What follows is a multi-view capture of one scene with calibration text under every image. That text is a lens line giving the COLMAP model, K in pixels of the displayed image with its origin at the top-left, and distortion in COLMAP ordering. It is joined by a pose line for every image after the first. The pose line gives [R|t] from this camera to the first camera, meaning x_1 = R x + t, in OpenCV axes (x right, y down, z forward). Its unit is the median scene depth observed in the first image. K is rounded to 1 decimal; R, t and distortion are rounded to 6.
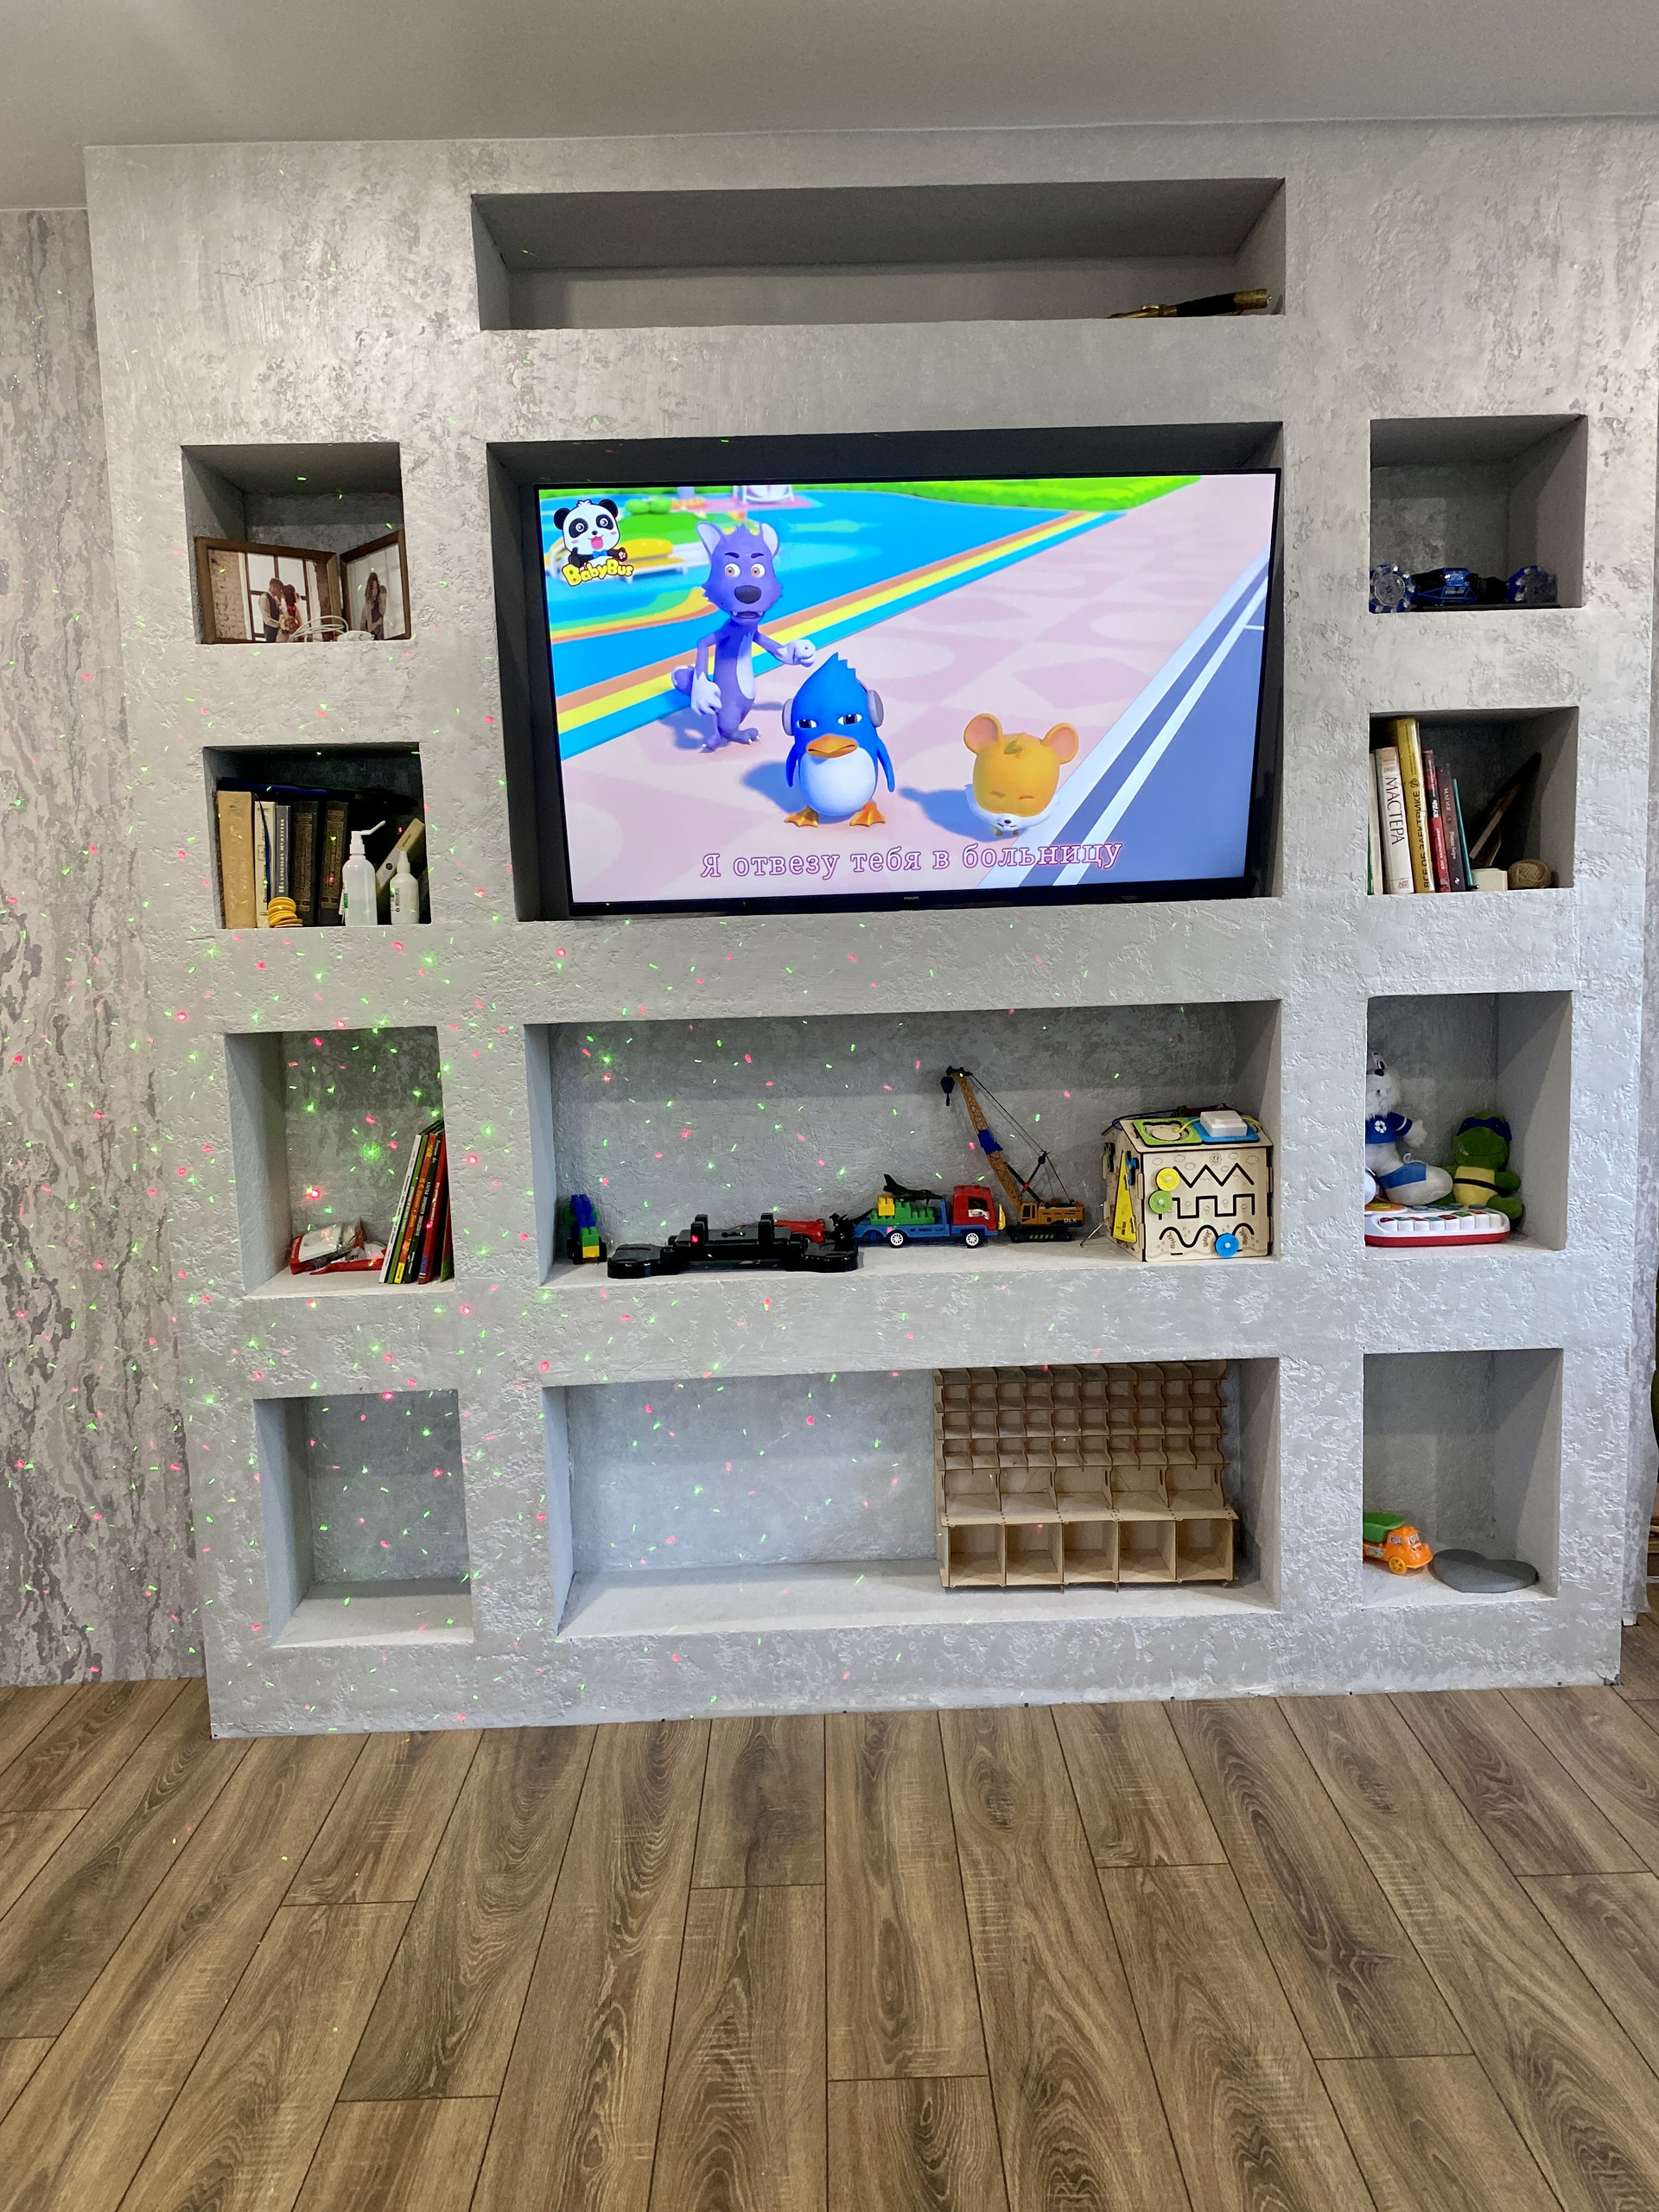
lens RADIAL K [[1675.9, 0, 836.4], [0, 1675.9, 1098.6], [0, 0, 1]] dist [0.049977, -0.048406]
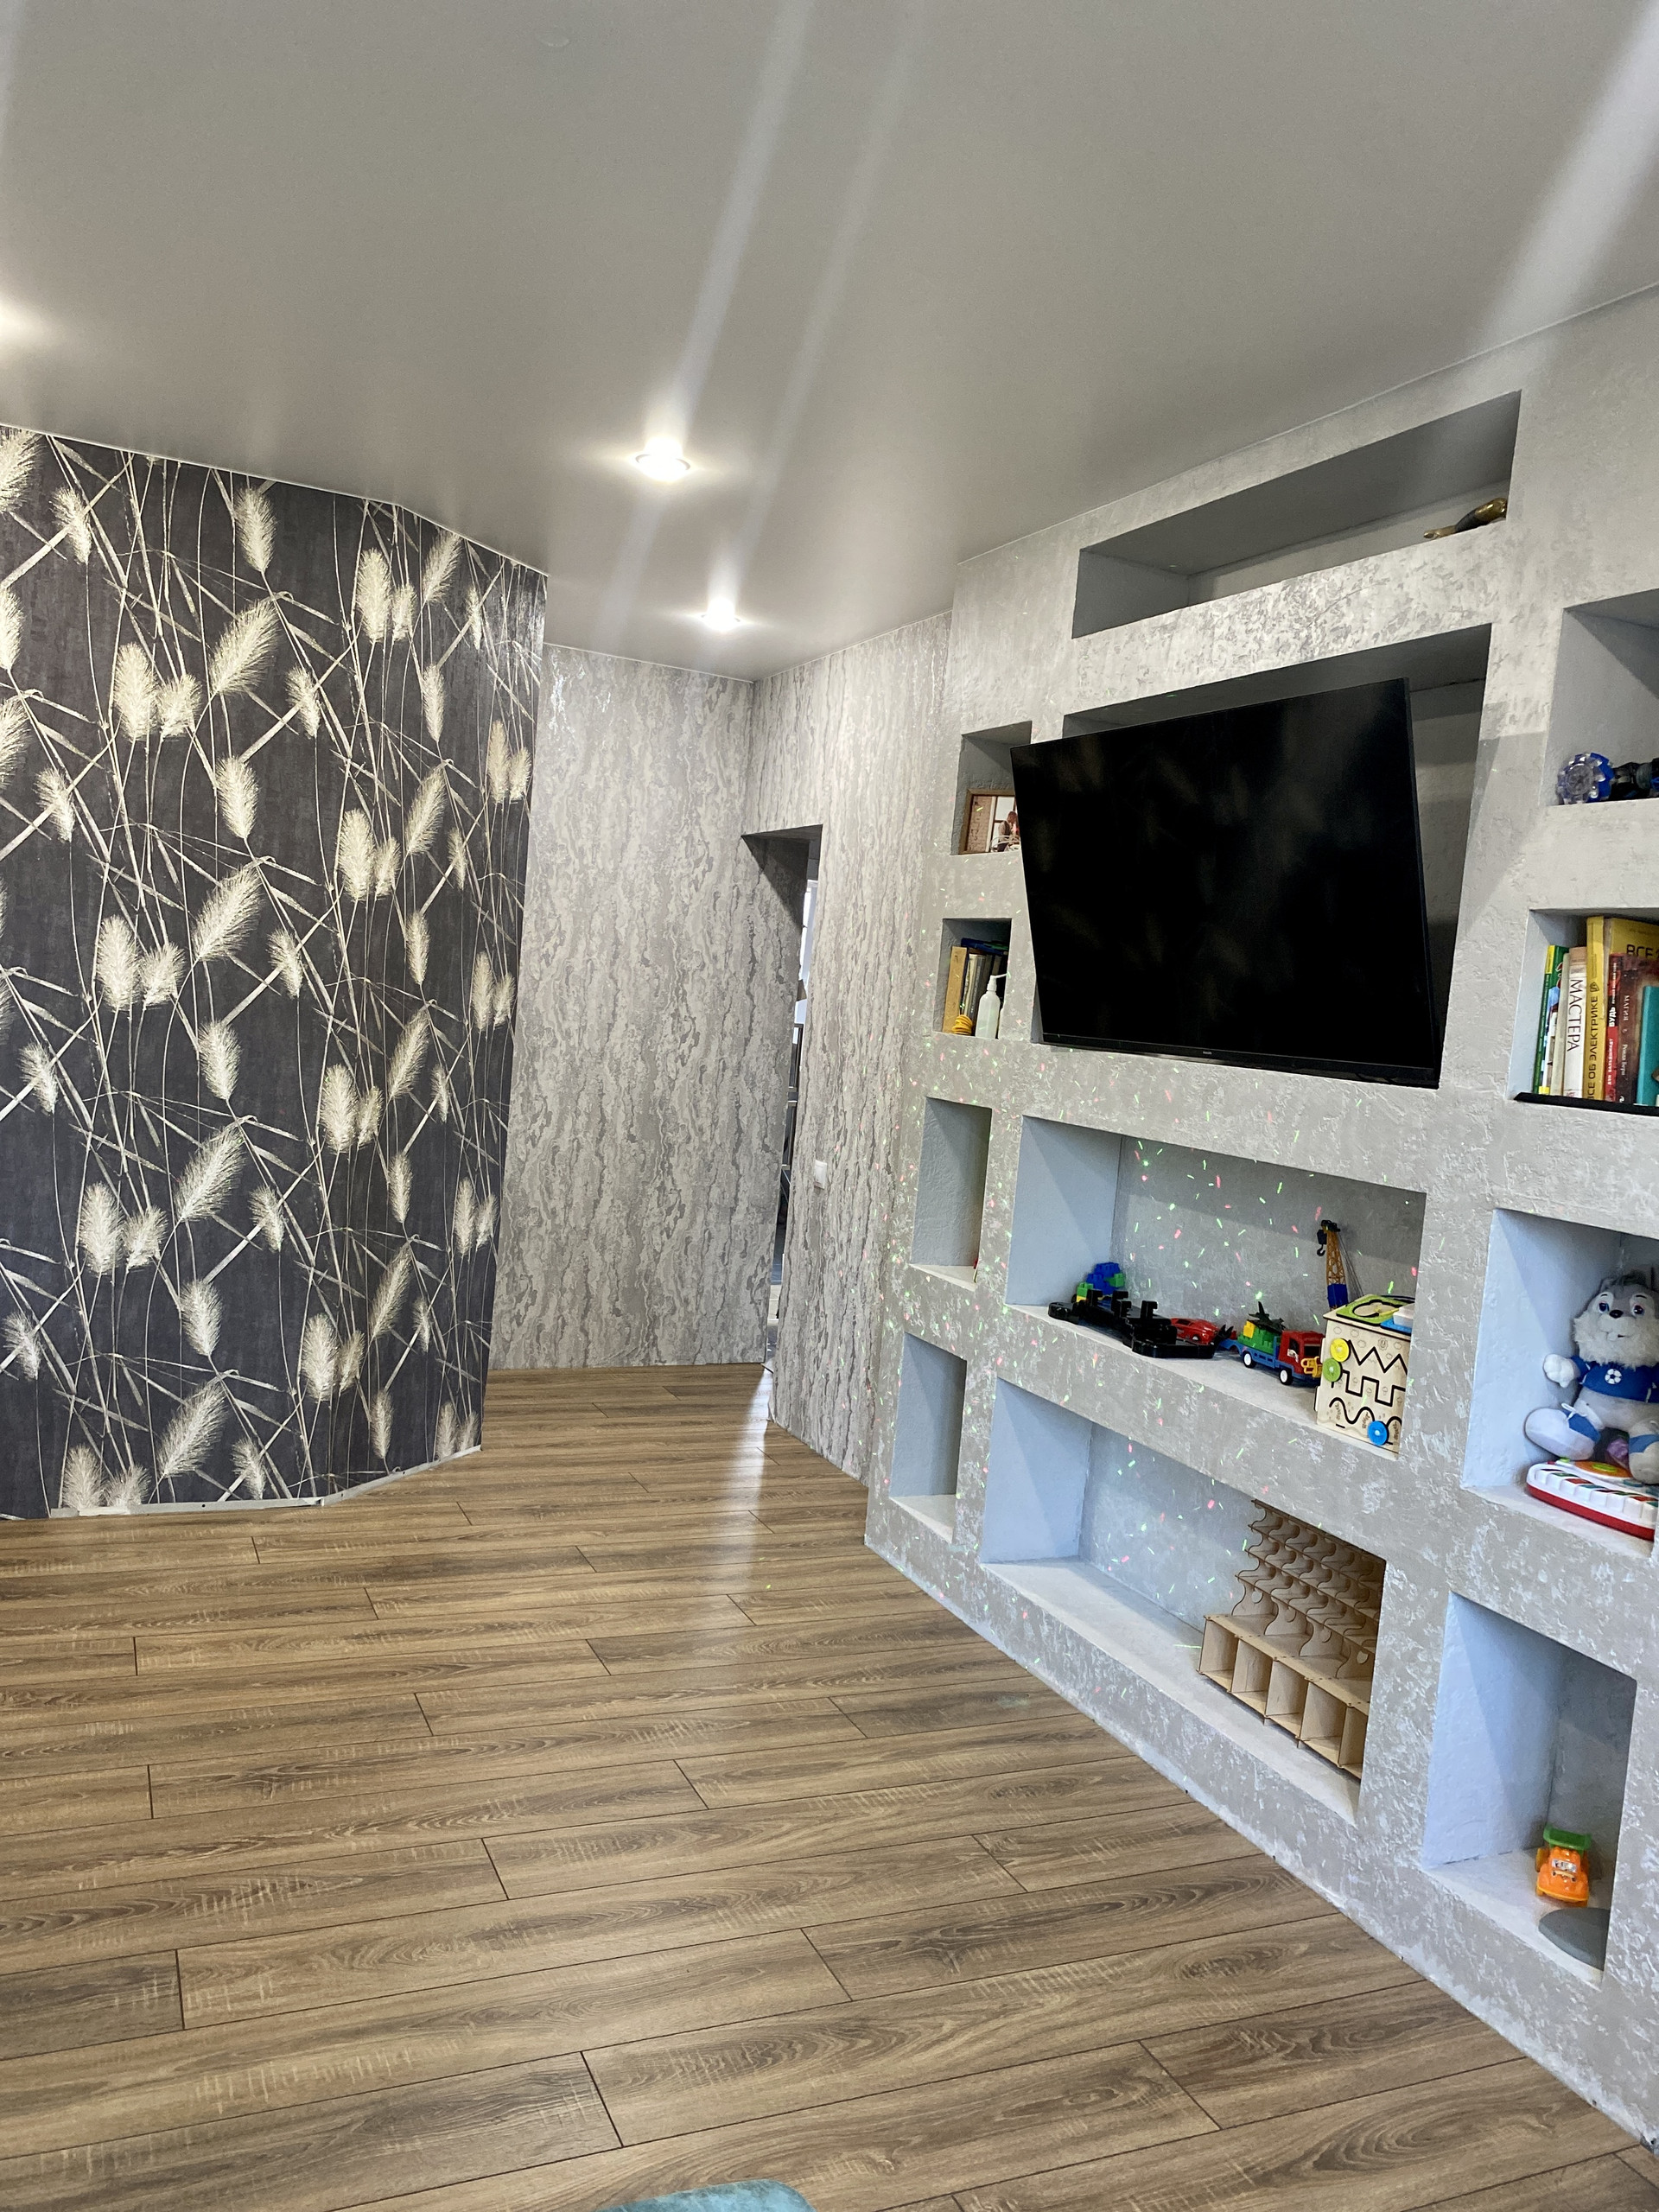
lens RADIAL K [[1661.0, 0, 818.9], [0, 1661.0, 1096.2], [0, 0, 1]] dist [0.020538, -0.004012]
pose [[0.393008, 0.120081, -0.911661, 0.976947], [-0.206691, 0.977602, 0.039664, -0.077762], [0.896004, 0.172844, 0.409025, 0.270898]]
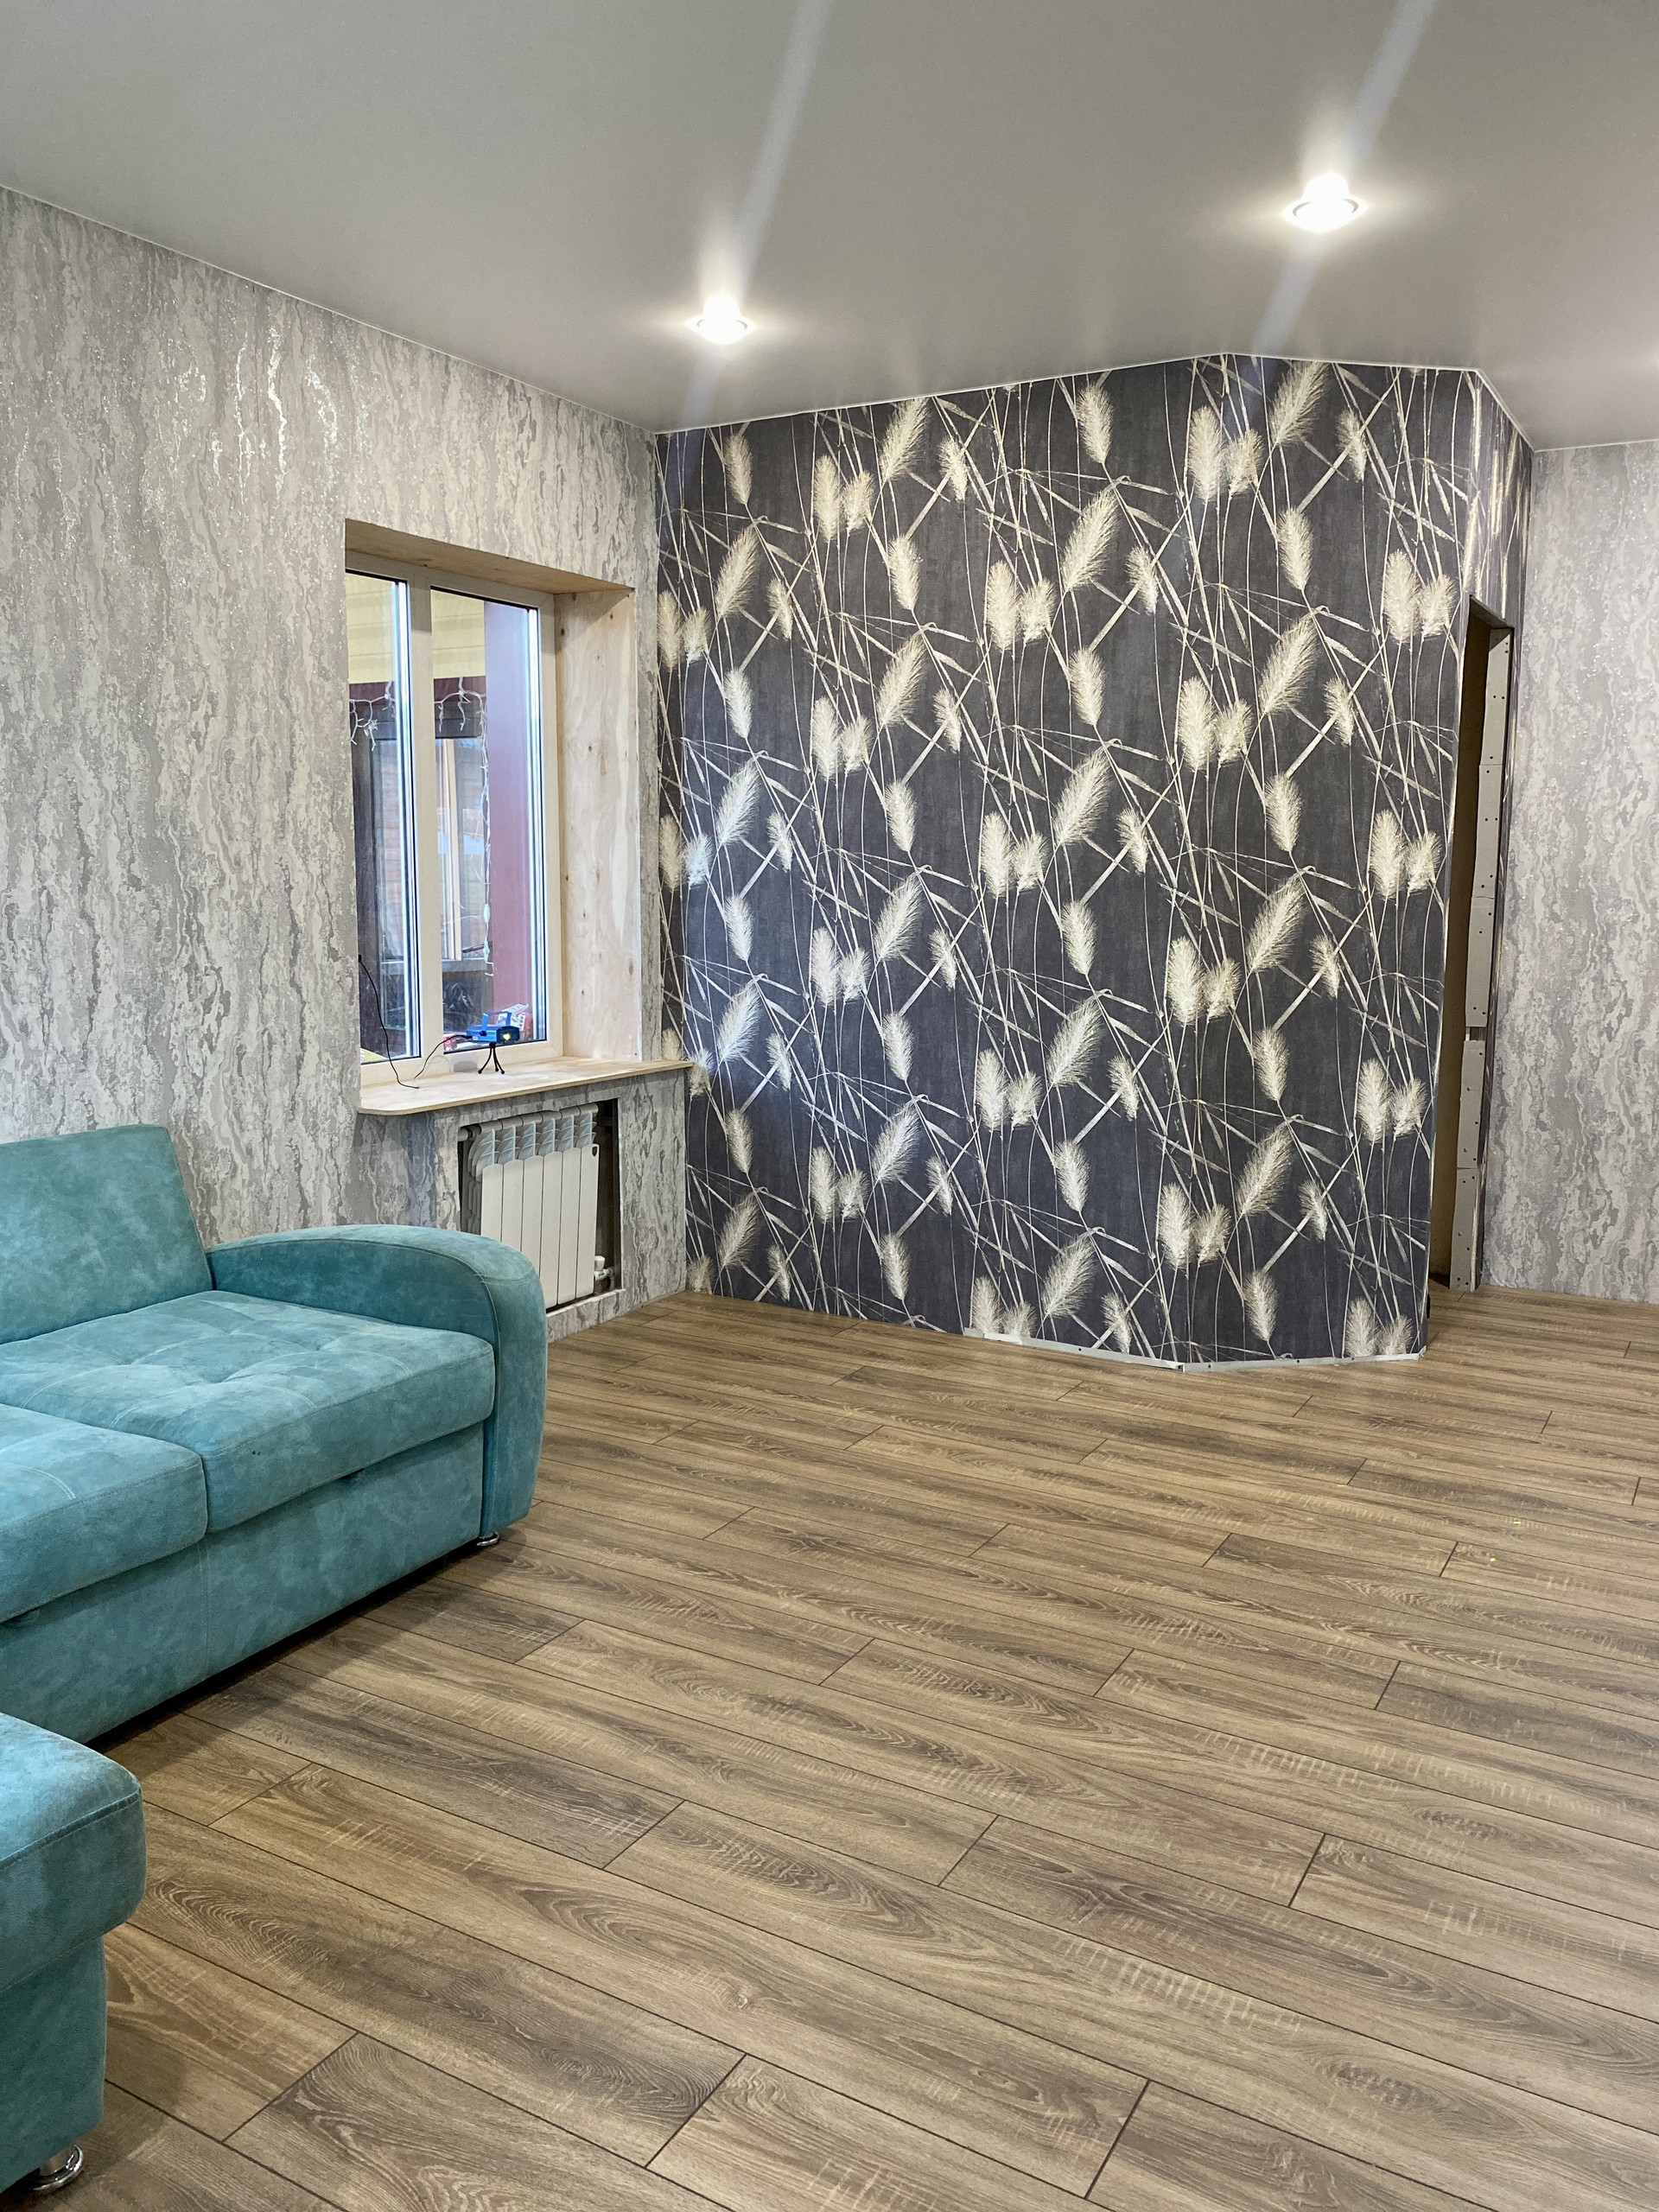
lens RADIAL K [[1659.5, 0, 867.5], [0, 1659.5, 1084.8], [0, 0, 1]] dist [0.103438, -0.161888]
pose [[-0.492608, 0.140745, -0.858795, 0.900863], [-0.097242, 0.971753, 0.215036, -0.124689], [0.864802, 0.189440, -0.465006, 0.975807]]
